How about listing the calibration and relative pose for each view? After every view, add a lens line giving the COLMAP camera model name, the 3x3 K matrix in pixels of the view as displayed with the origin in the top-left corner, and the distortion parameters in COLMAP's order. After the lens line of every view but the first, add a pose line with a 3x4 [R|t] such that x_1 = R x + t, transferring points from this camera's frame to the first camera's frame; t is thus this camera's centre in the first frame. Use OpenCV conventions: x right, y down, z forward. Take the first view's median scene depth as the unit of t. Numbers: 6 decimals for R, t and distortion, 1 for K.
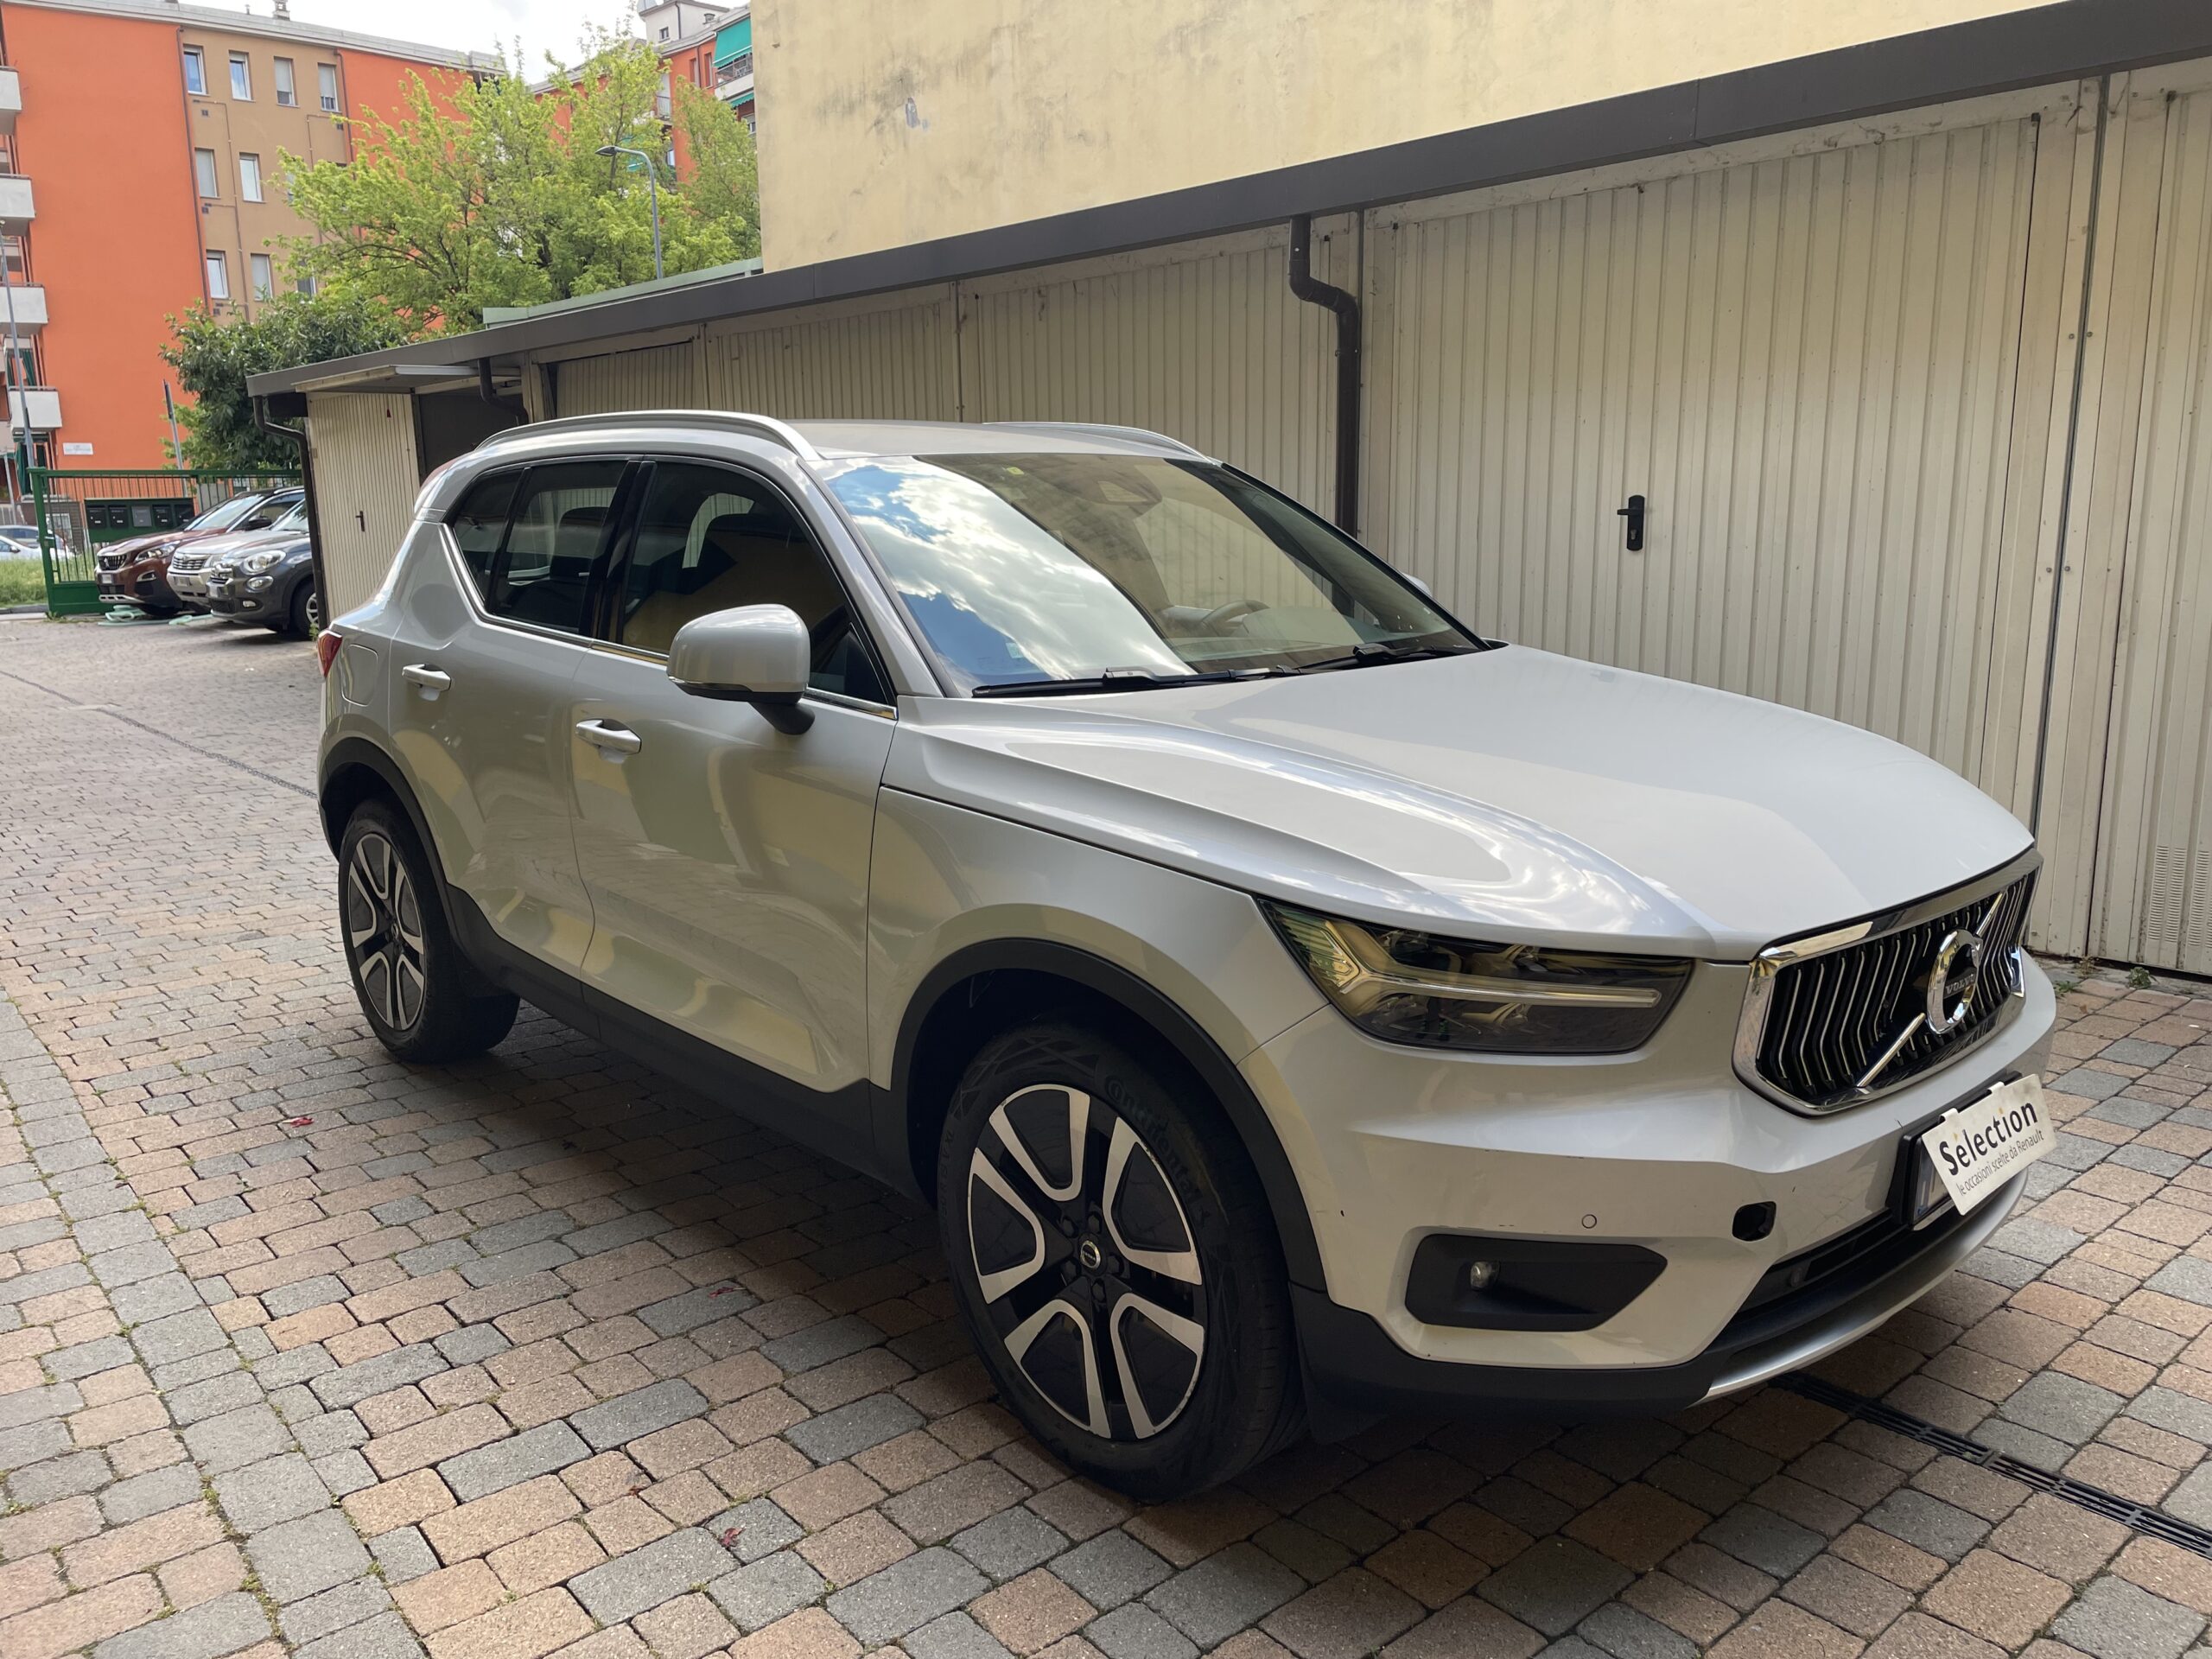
lens RADIAL K [[1669.2, 0, 1108.0], [0, 1669.2, 823.0], [0, 0, 1]] dist [0.088991, -0.110217]
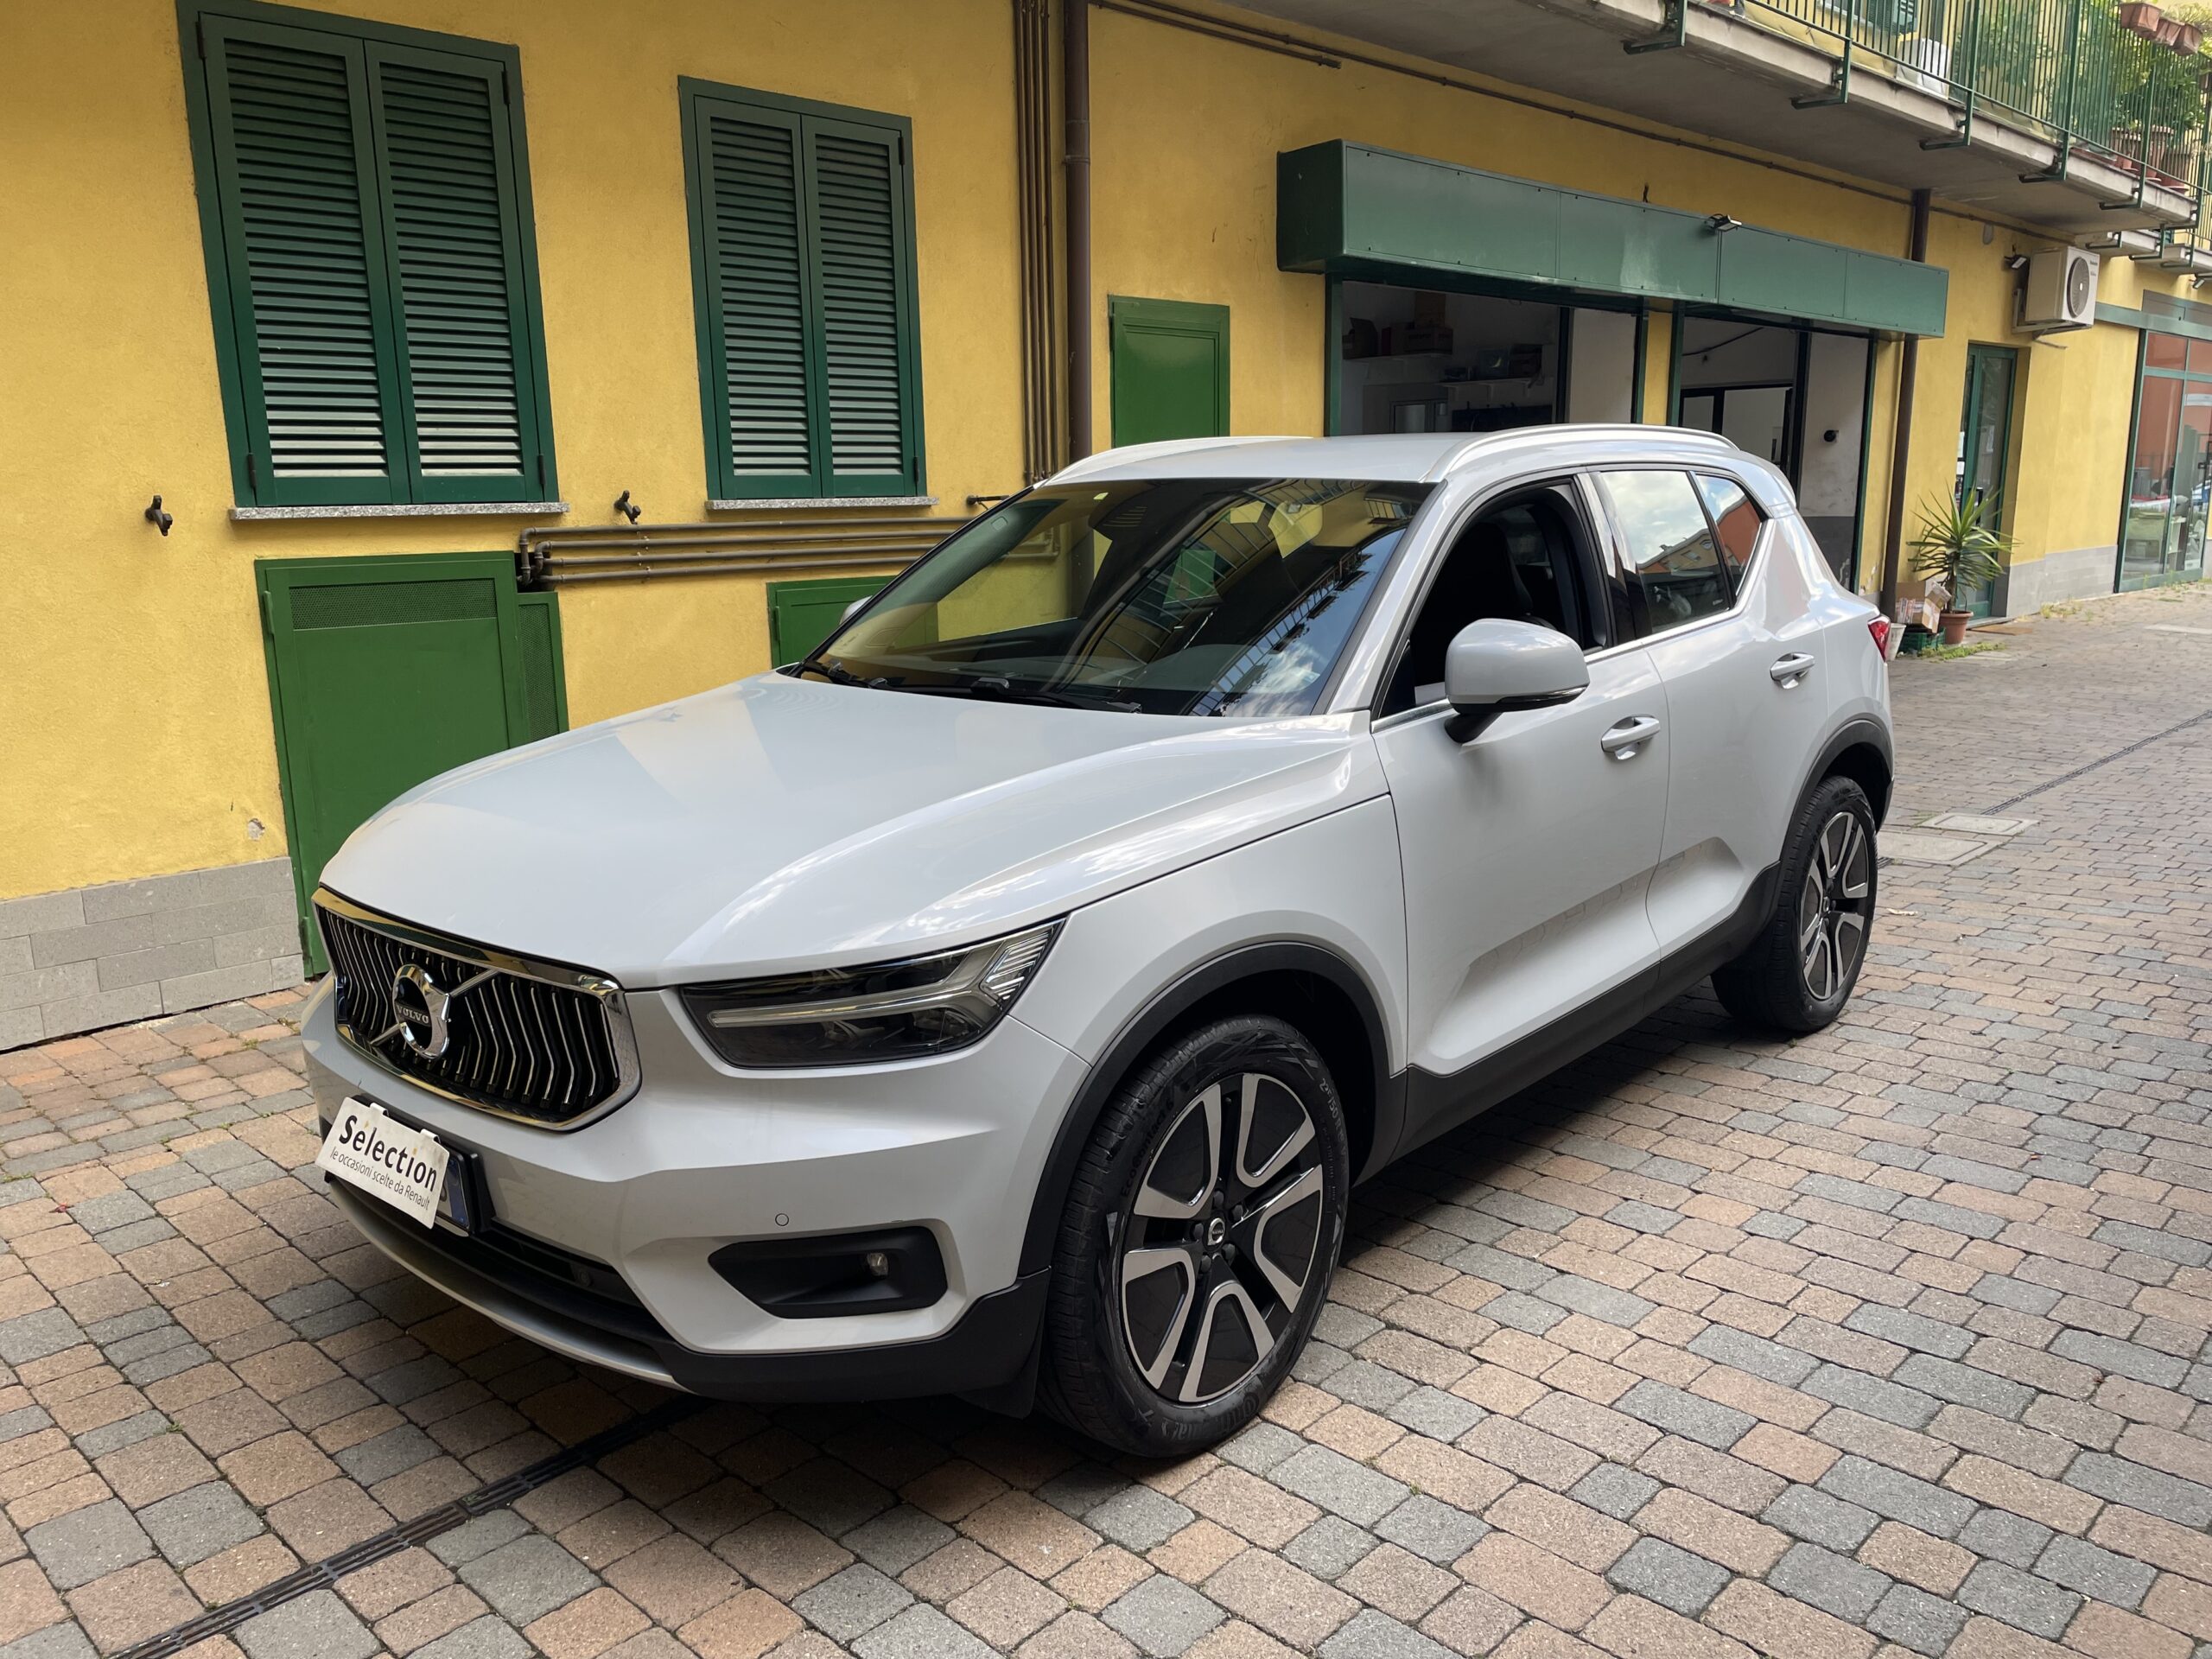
lens RADIAL K [[1669.2, 0, 1119.9], [0, 1669.2, 823.1], [0, 0, 1]] dist [0.088991, -0.110217]
pose [[0.108619, 0.212924, -0.971012, 0.965184], [-0.175747, 0.965518, 0.192060, -0.190248], [0.978425, 0.149791, 0.142295, 0.777605]]
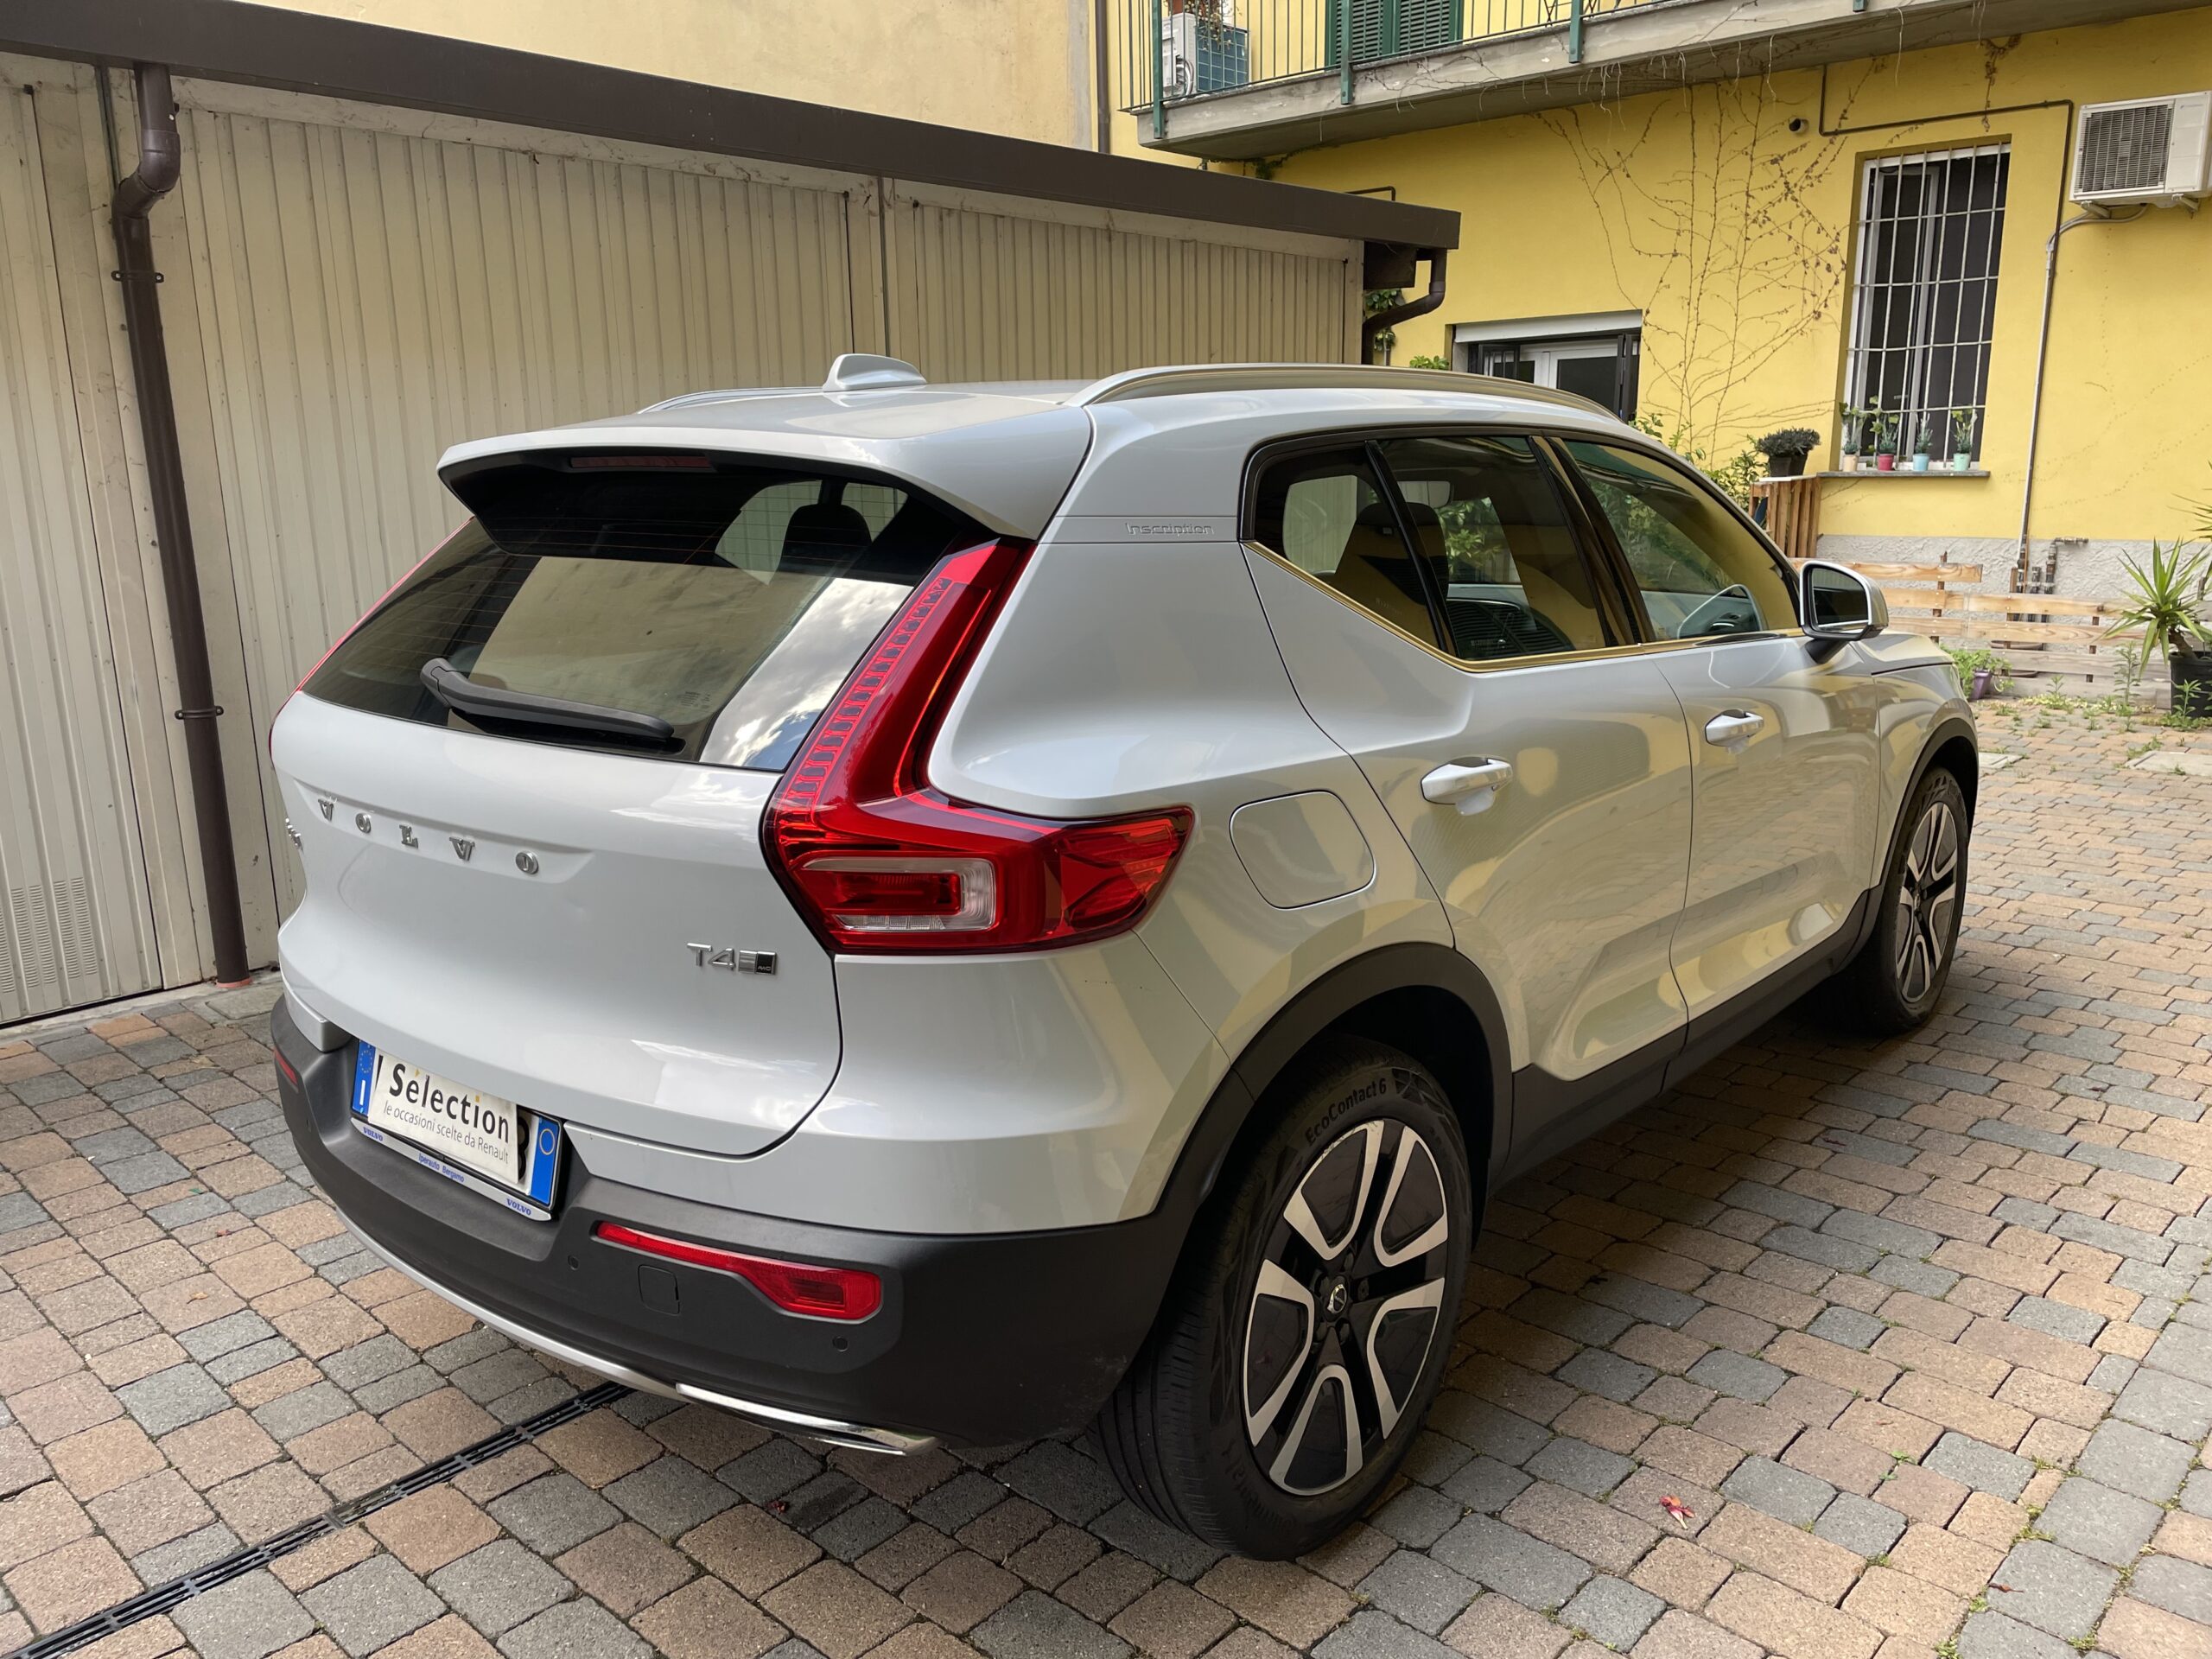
lens RADIAL K [[1669.2, 0, 1122.4], [0, 1669.2, 832.1], [0, 0, 1]] dist [0.088991, -0.110217]
pose [[-0.122151, -0.202783, 0.971575, -1.037204], [0.203550, 0.952980, 0.224493, -0.242613], [-0.971415, 0.225186, -0.075131, 1.234462]]
